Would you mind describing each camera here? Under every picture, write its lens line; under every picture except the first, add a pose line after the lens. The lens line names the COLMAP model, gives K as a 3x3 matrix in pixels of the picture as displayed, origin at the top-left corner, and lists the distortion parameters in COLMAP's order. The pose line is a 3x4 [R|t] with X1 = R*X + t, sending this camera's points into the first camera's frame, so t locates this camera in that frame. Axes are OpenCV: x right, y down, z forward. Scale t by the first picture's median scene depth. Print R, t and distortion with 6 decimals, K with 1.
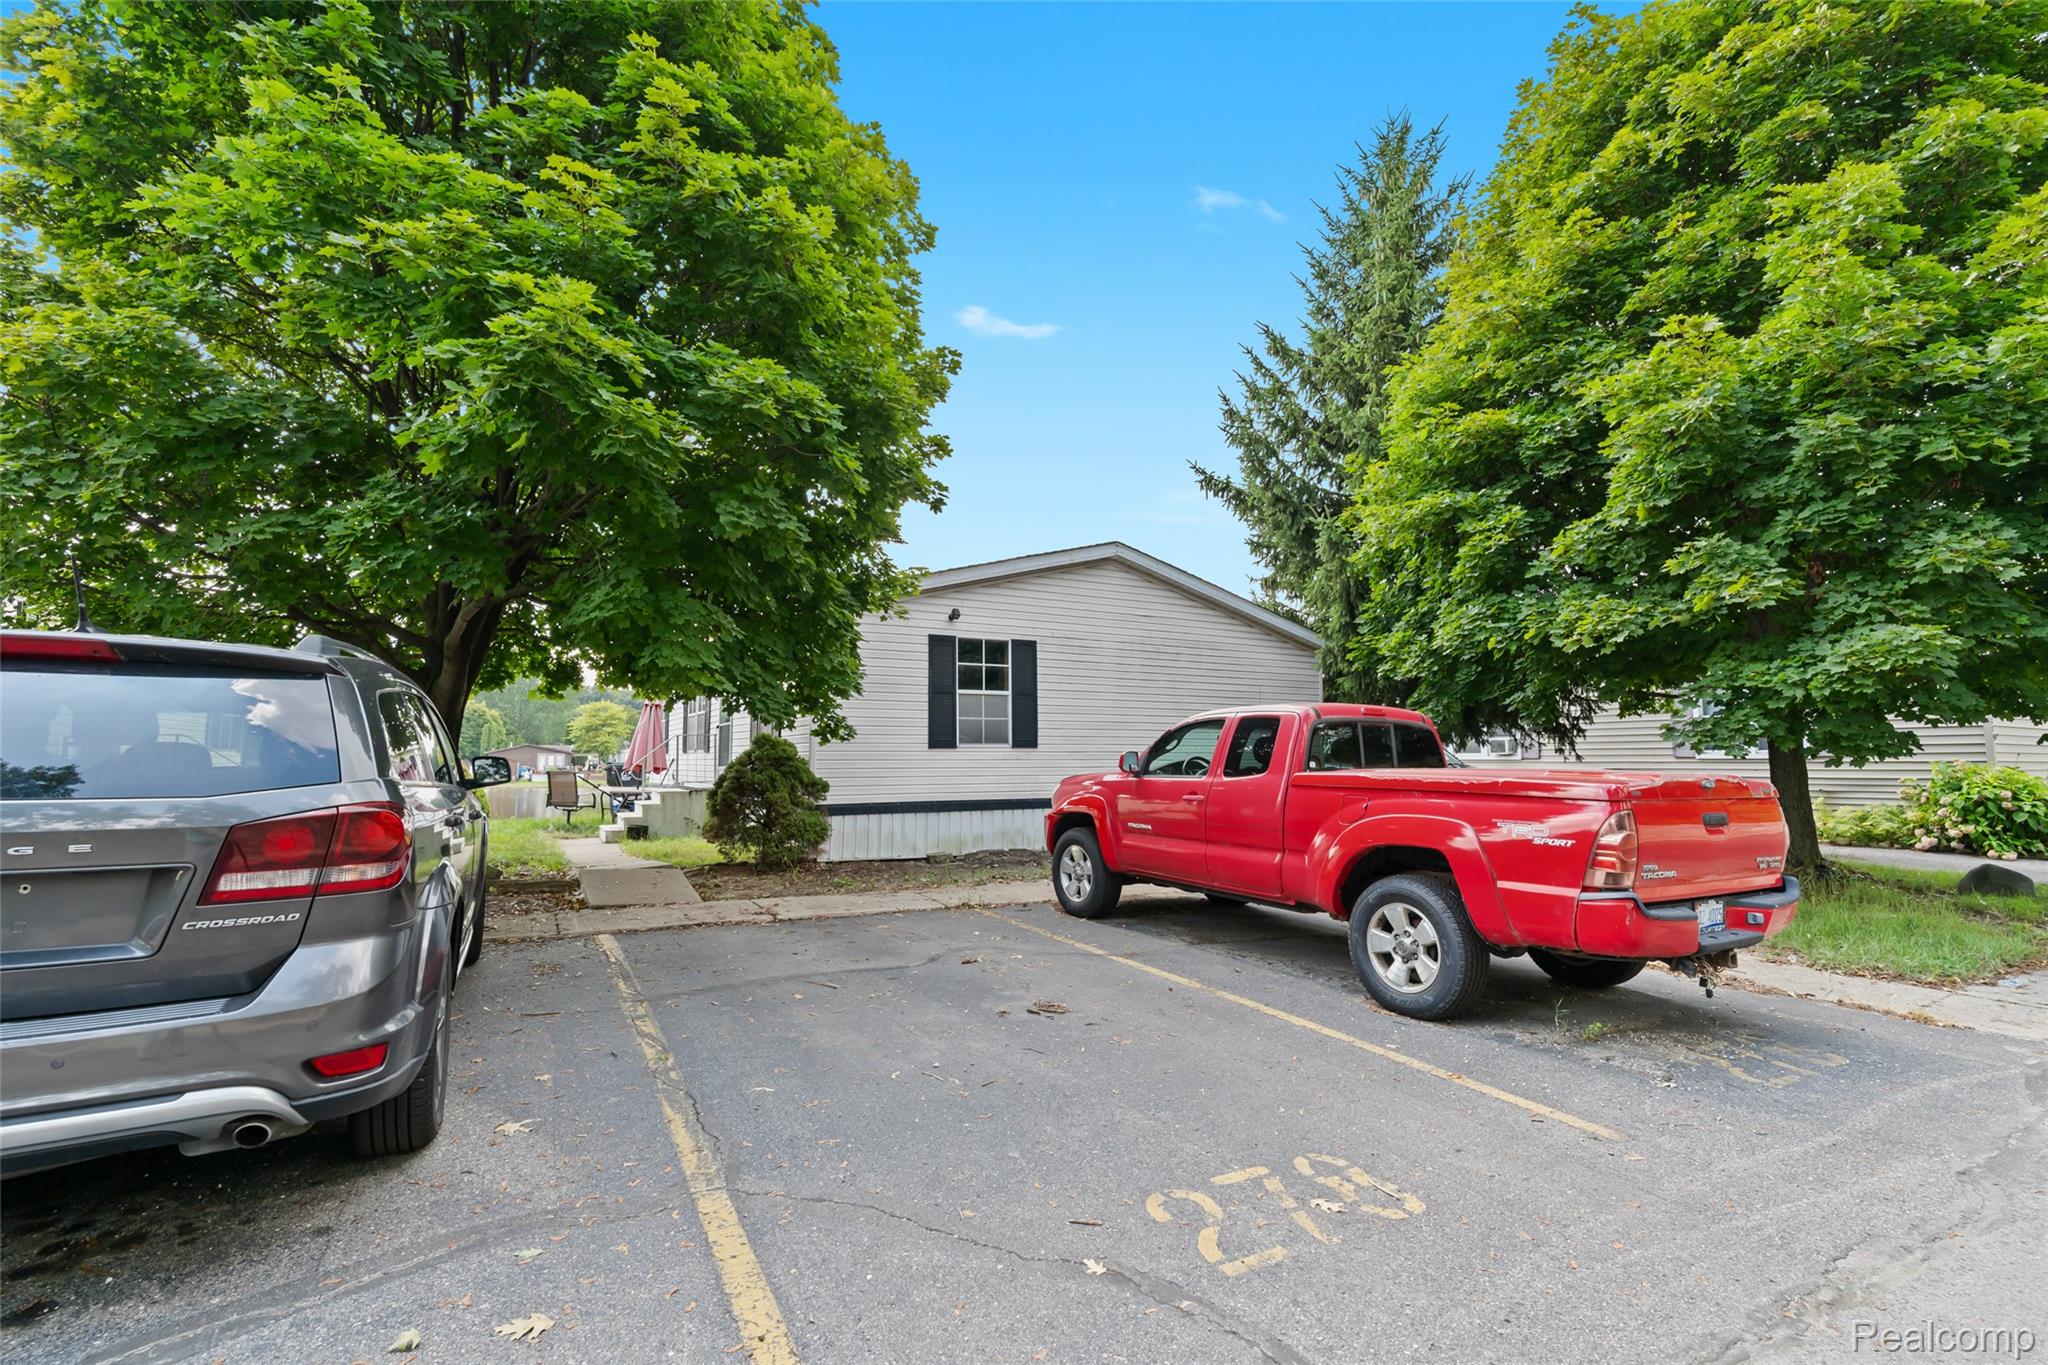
lens RADIAL K [[931.2, 0, 1016.4], [0, 931.2, 678.8], [0, 0, 1]] dist [-0.004699, -0.000650]
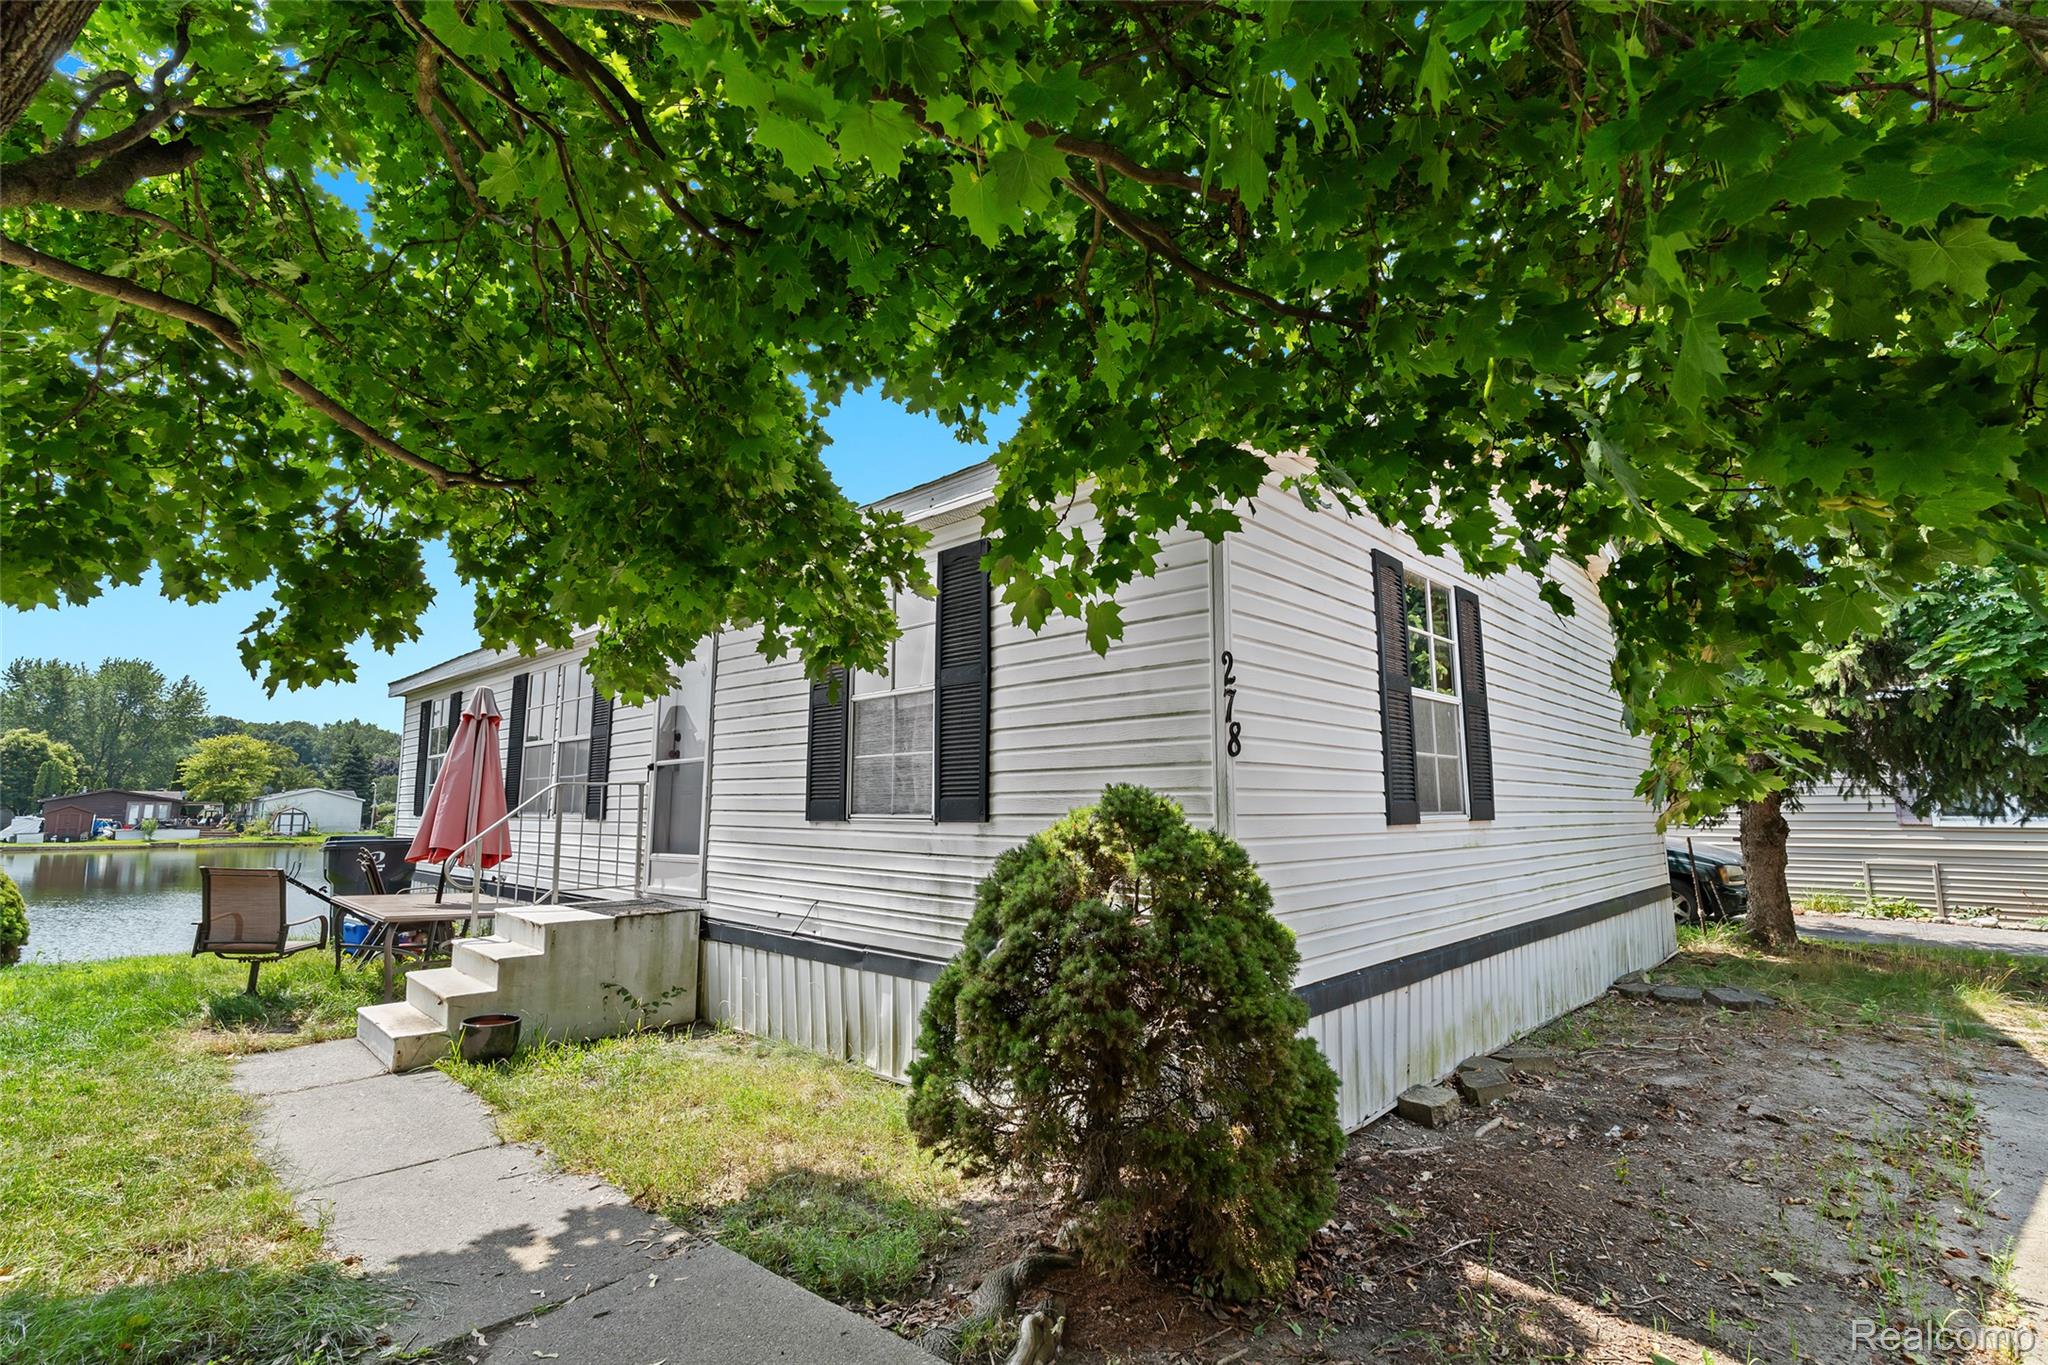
lens RADIAL K [[931.2, 0, 1016.4], [0, 931.2, 678.8], [0, 0, 1]] dist [-0.004699, -0.000650]
pose [[0.958602, 0.045829, 0.281039, -0.275285], [-0.029996, 0.997724, -0.060386, 0.029063], [-0.283167, 0.049457, 0.957795, 0.493698]]
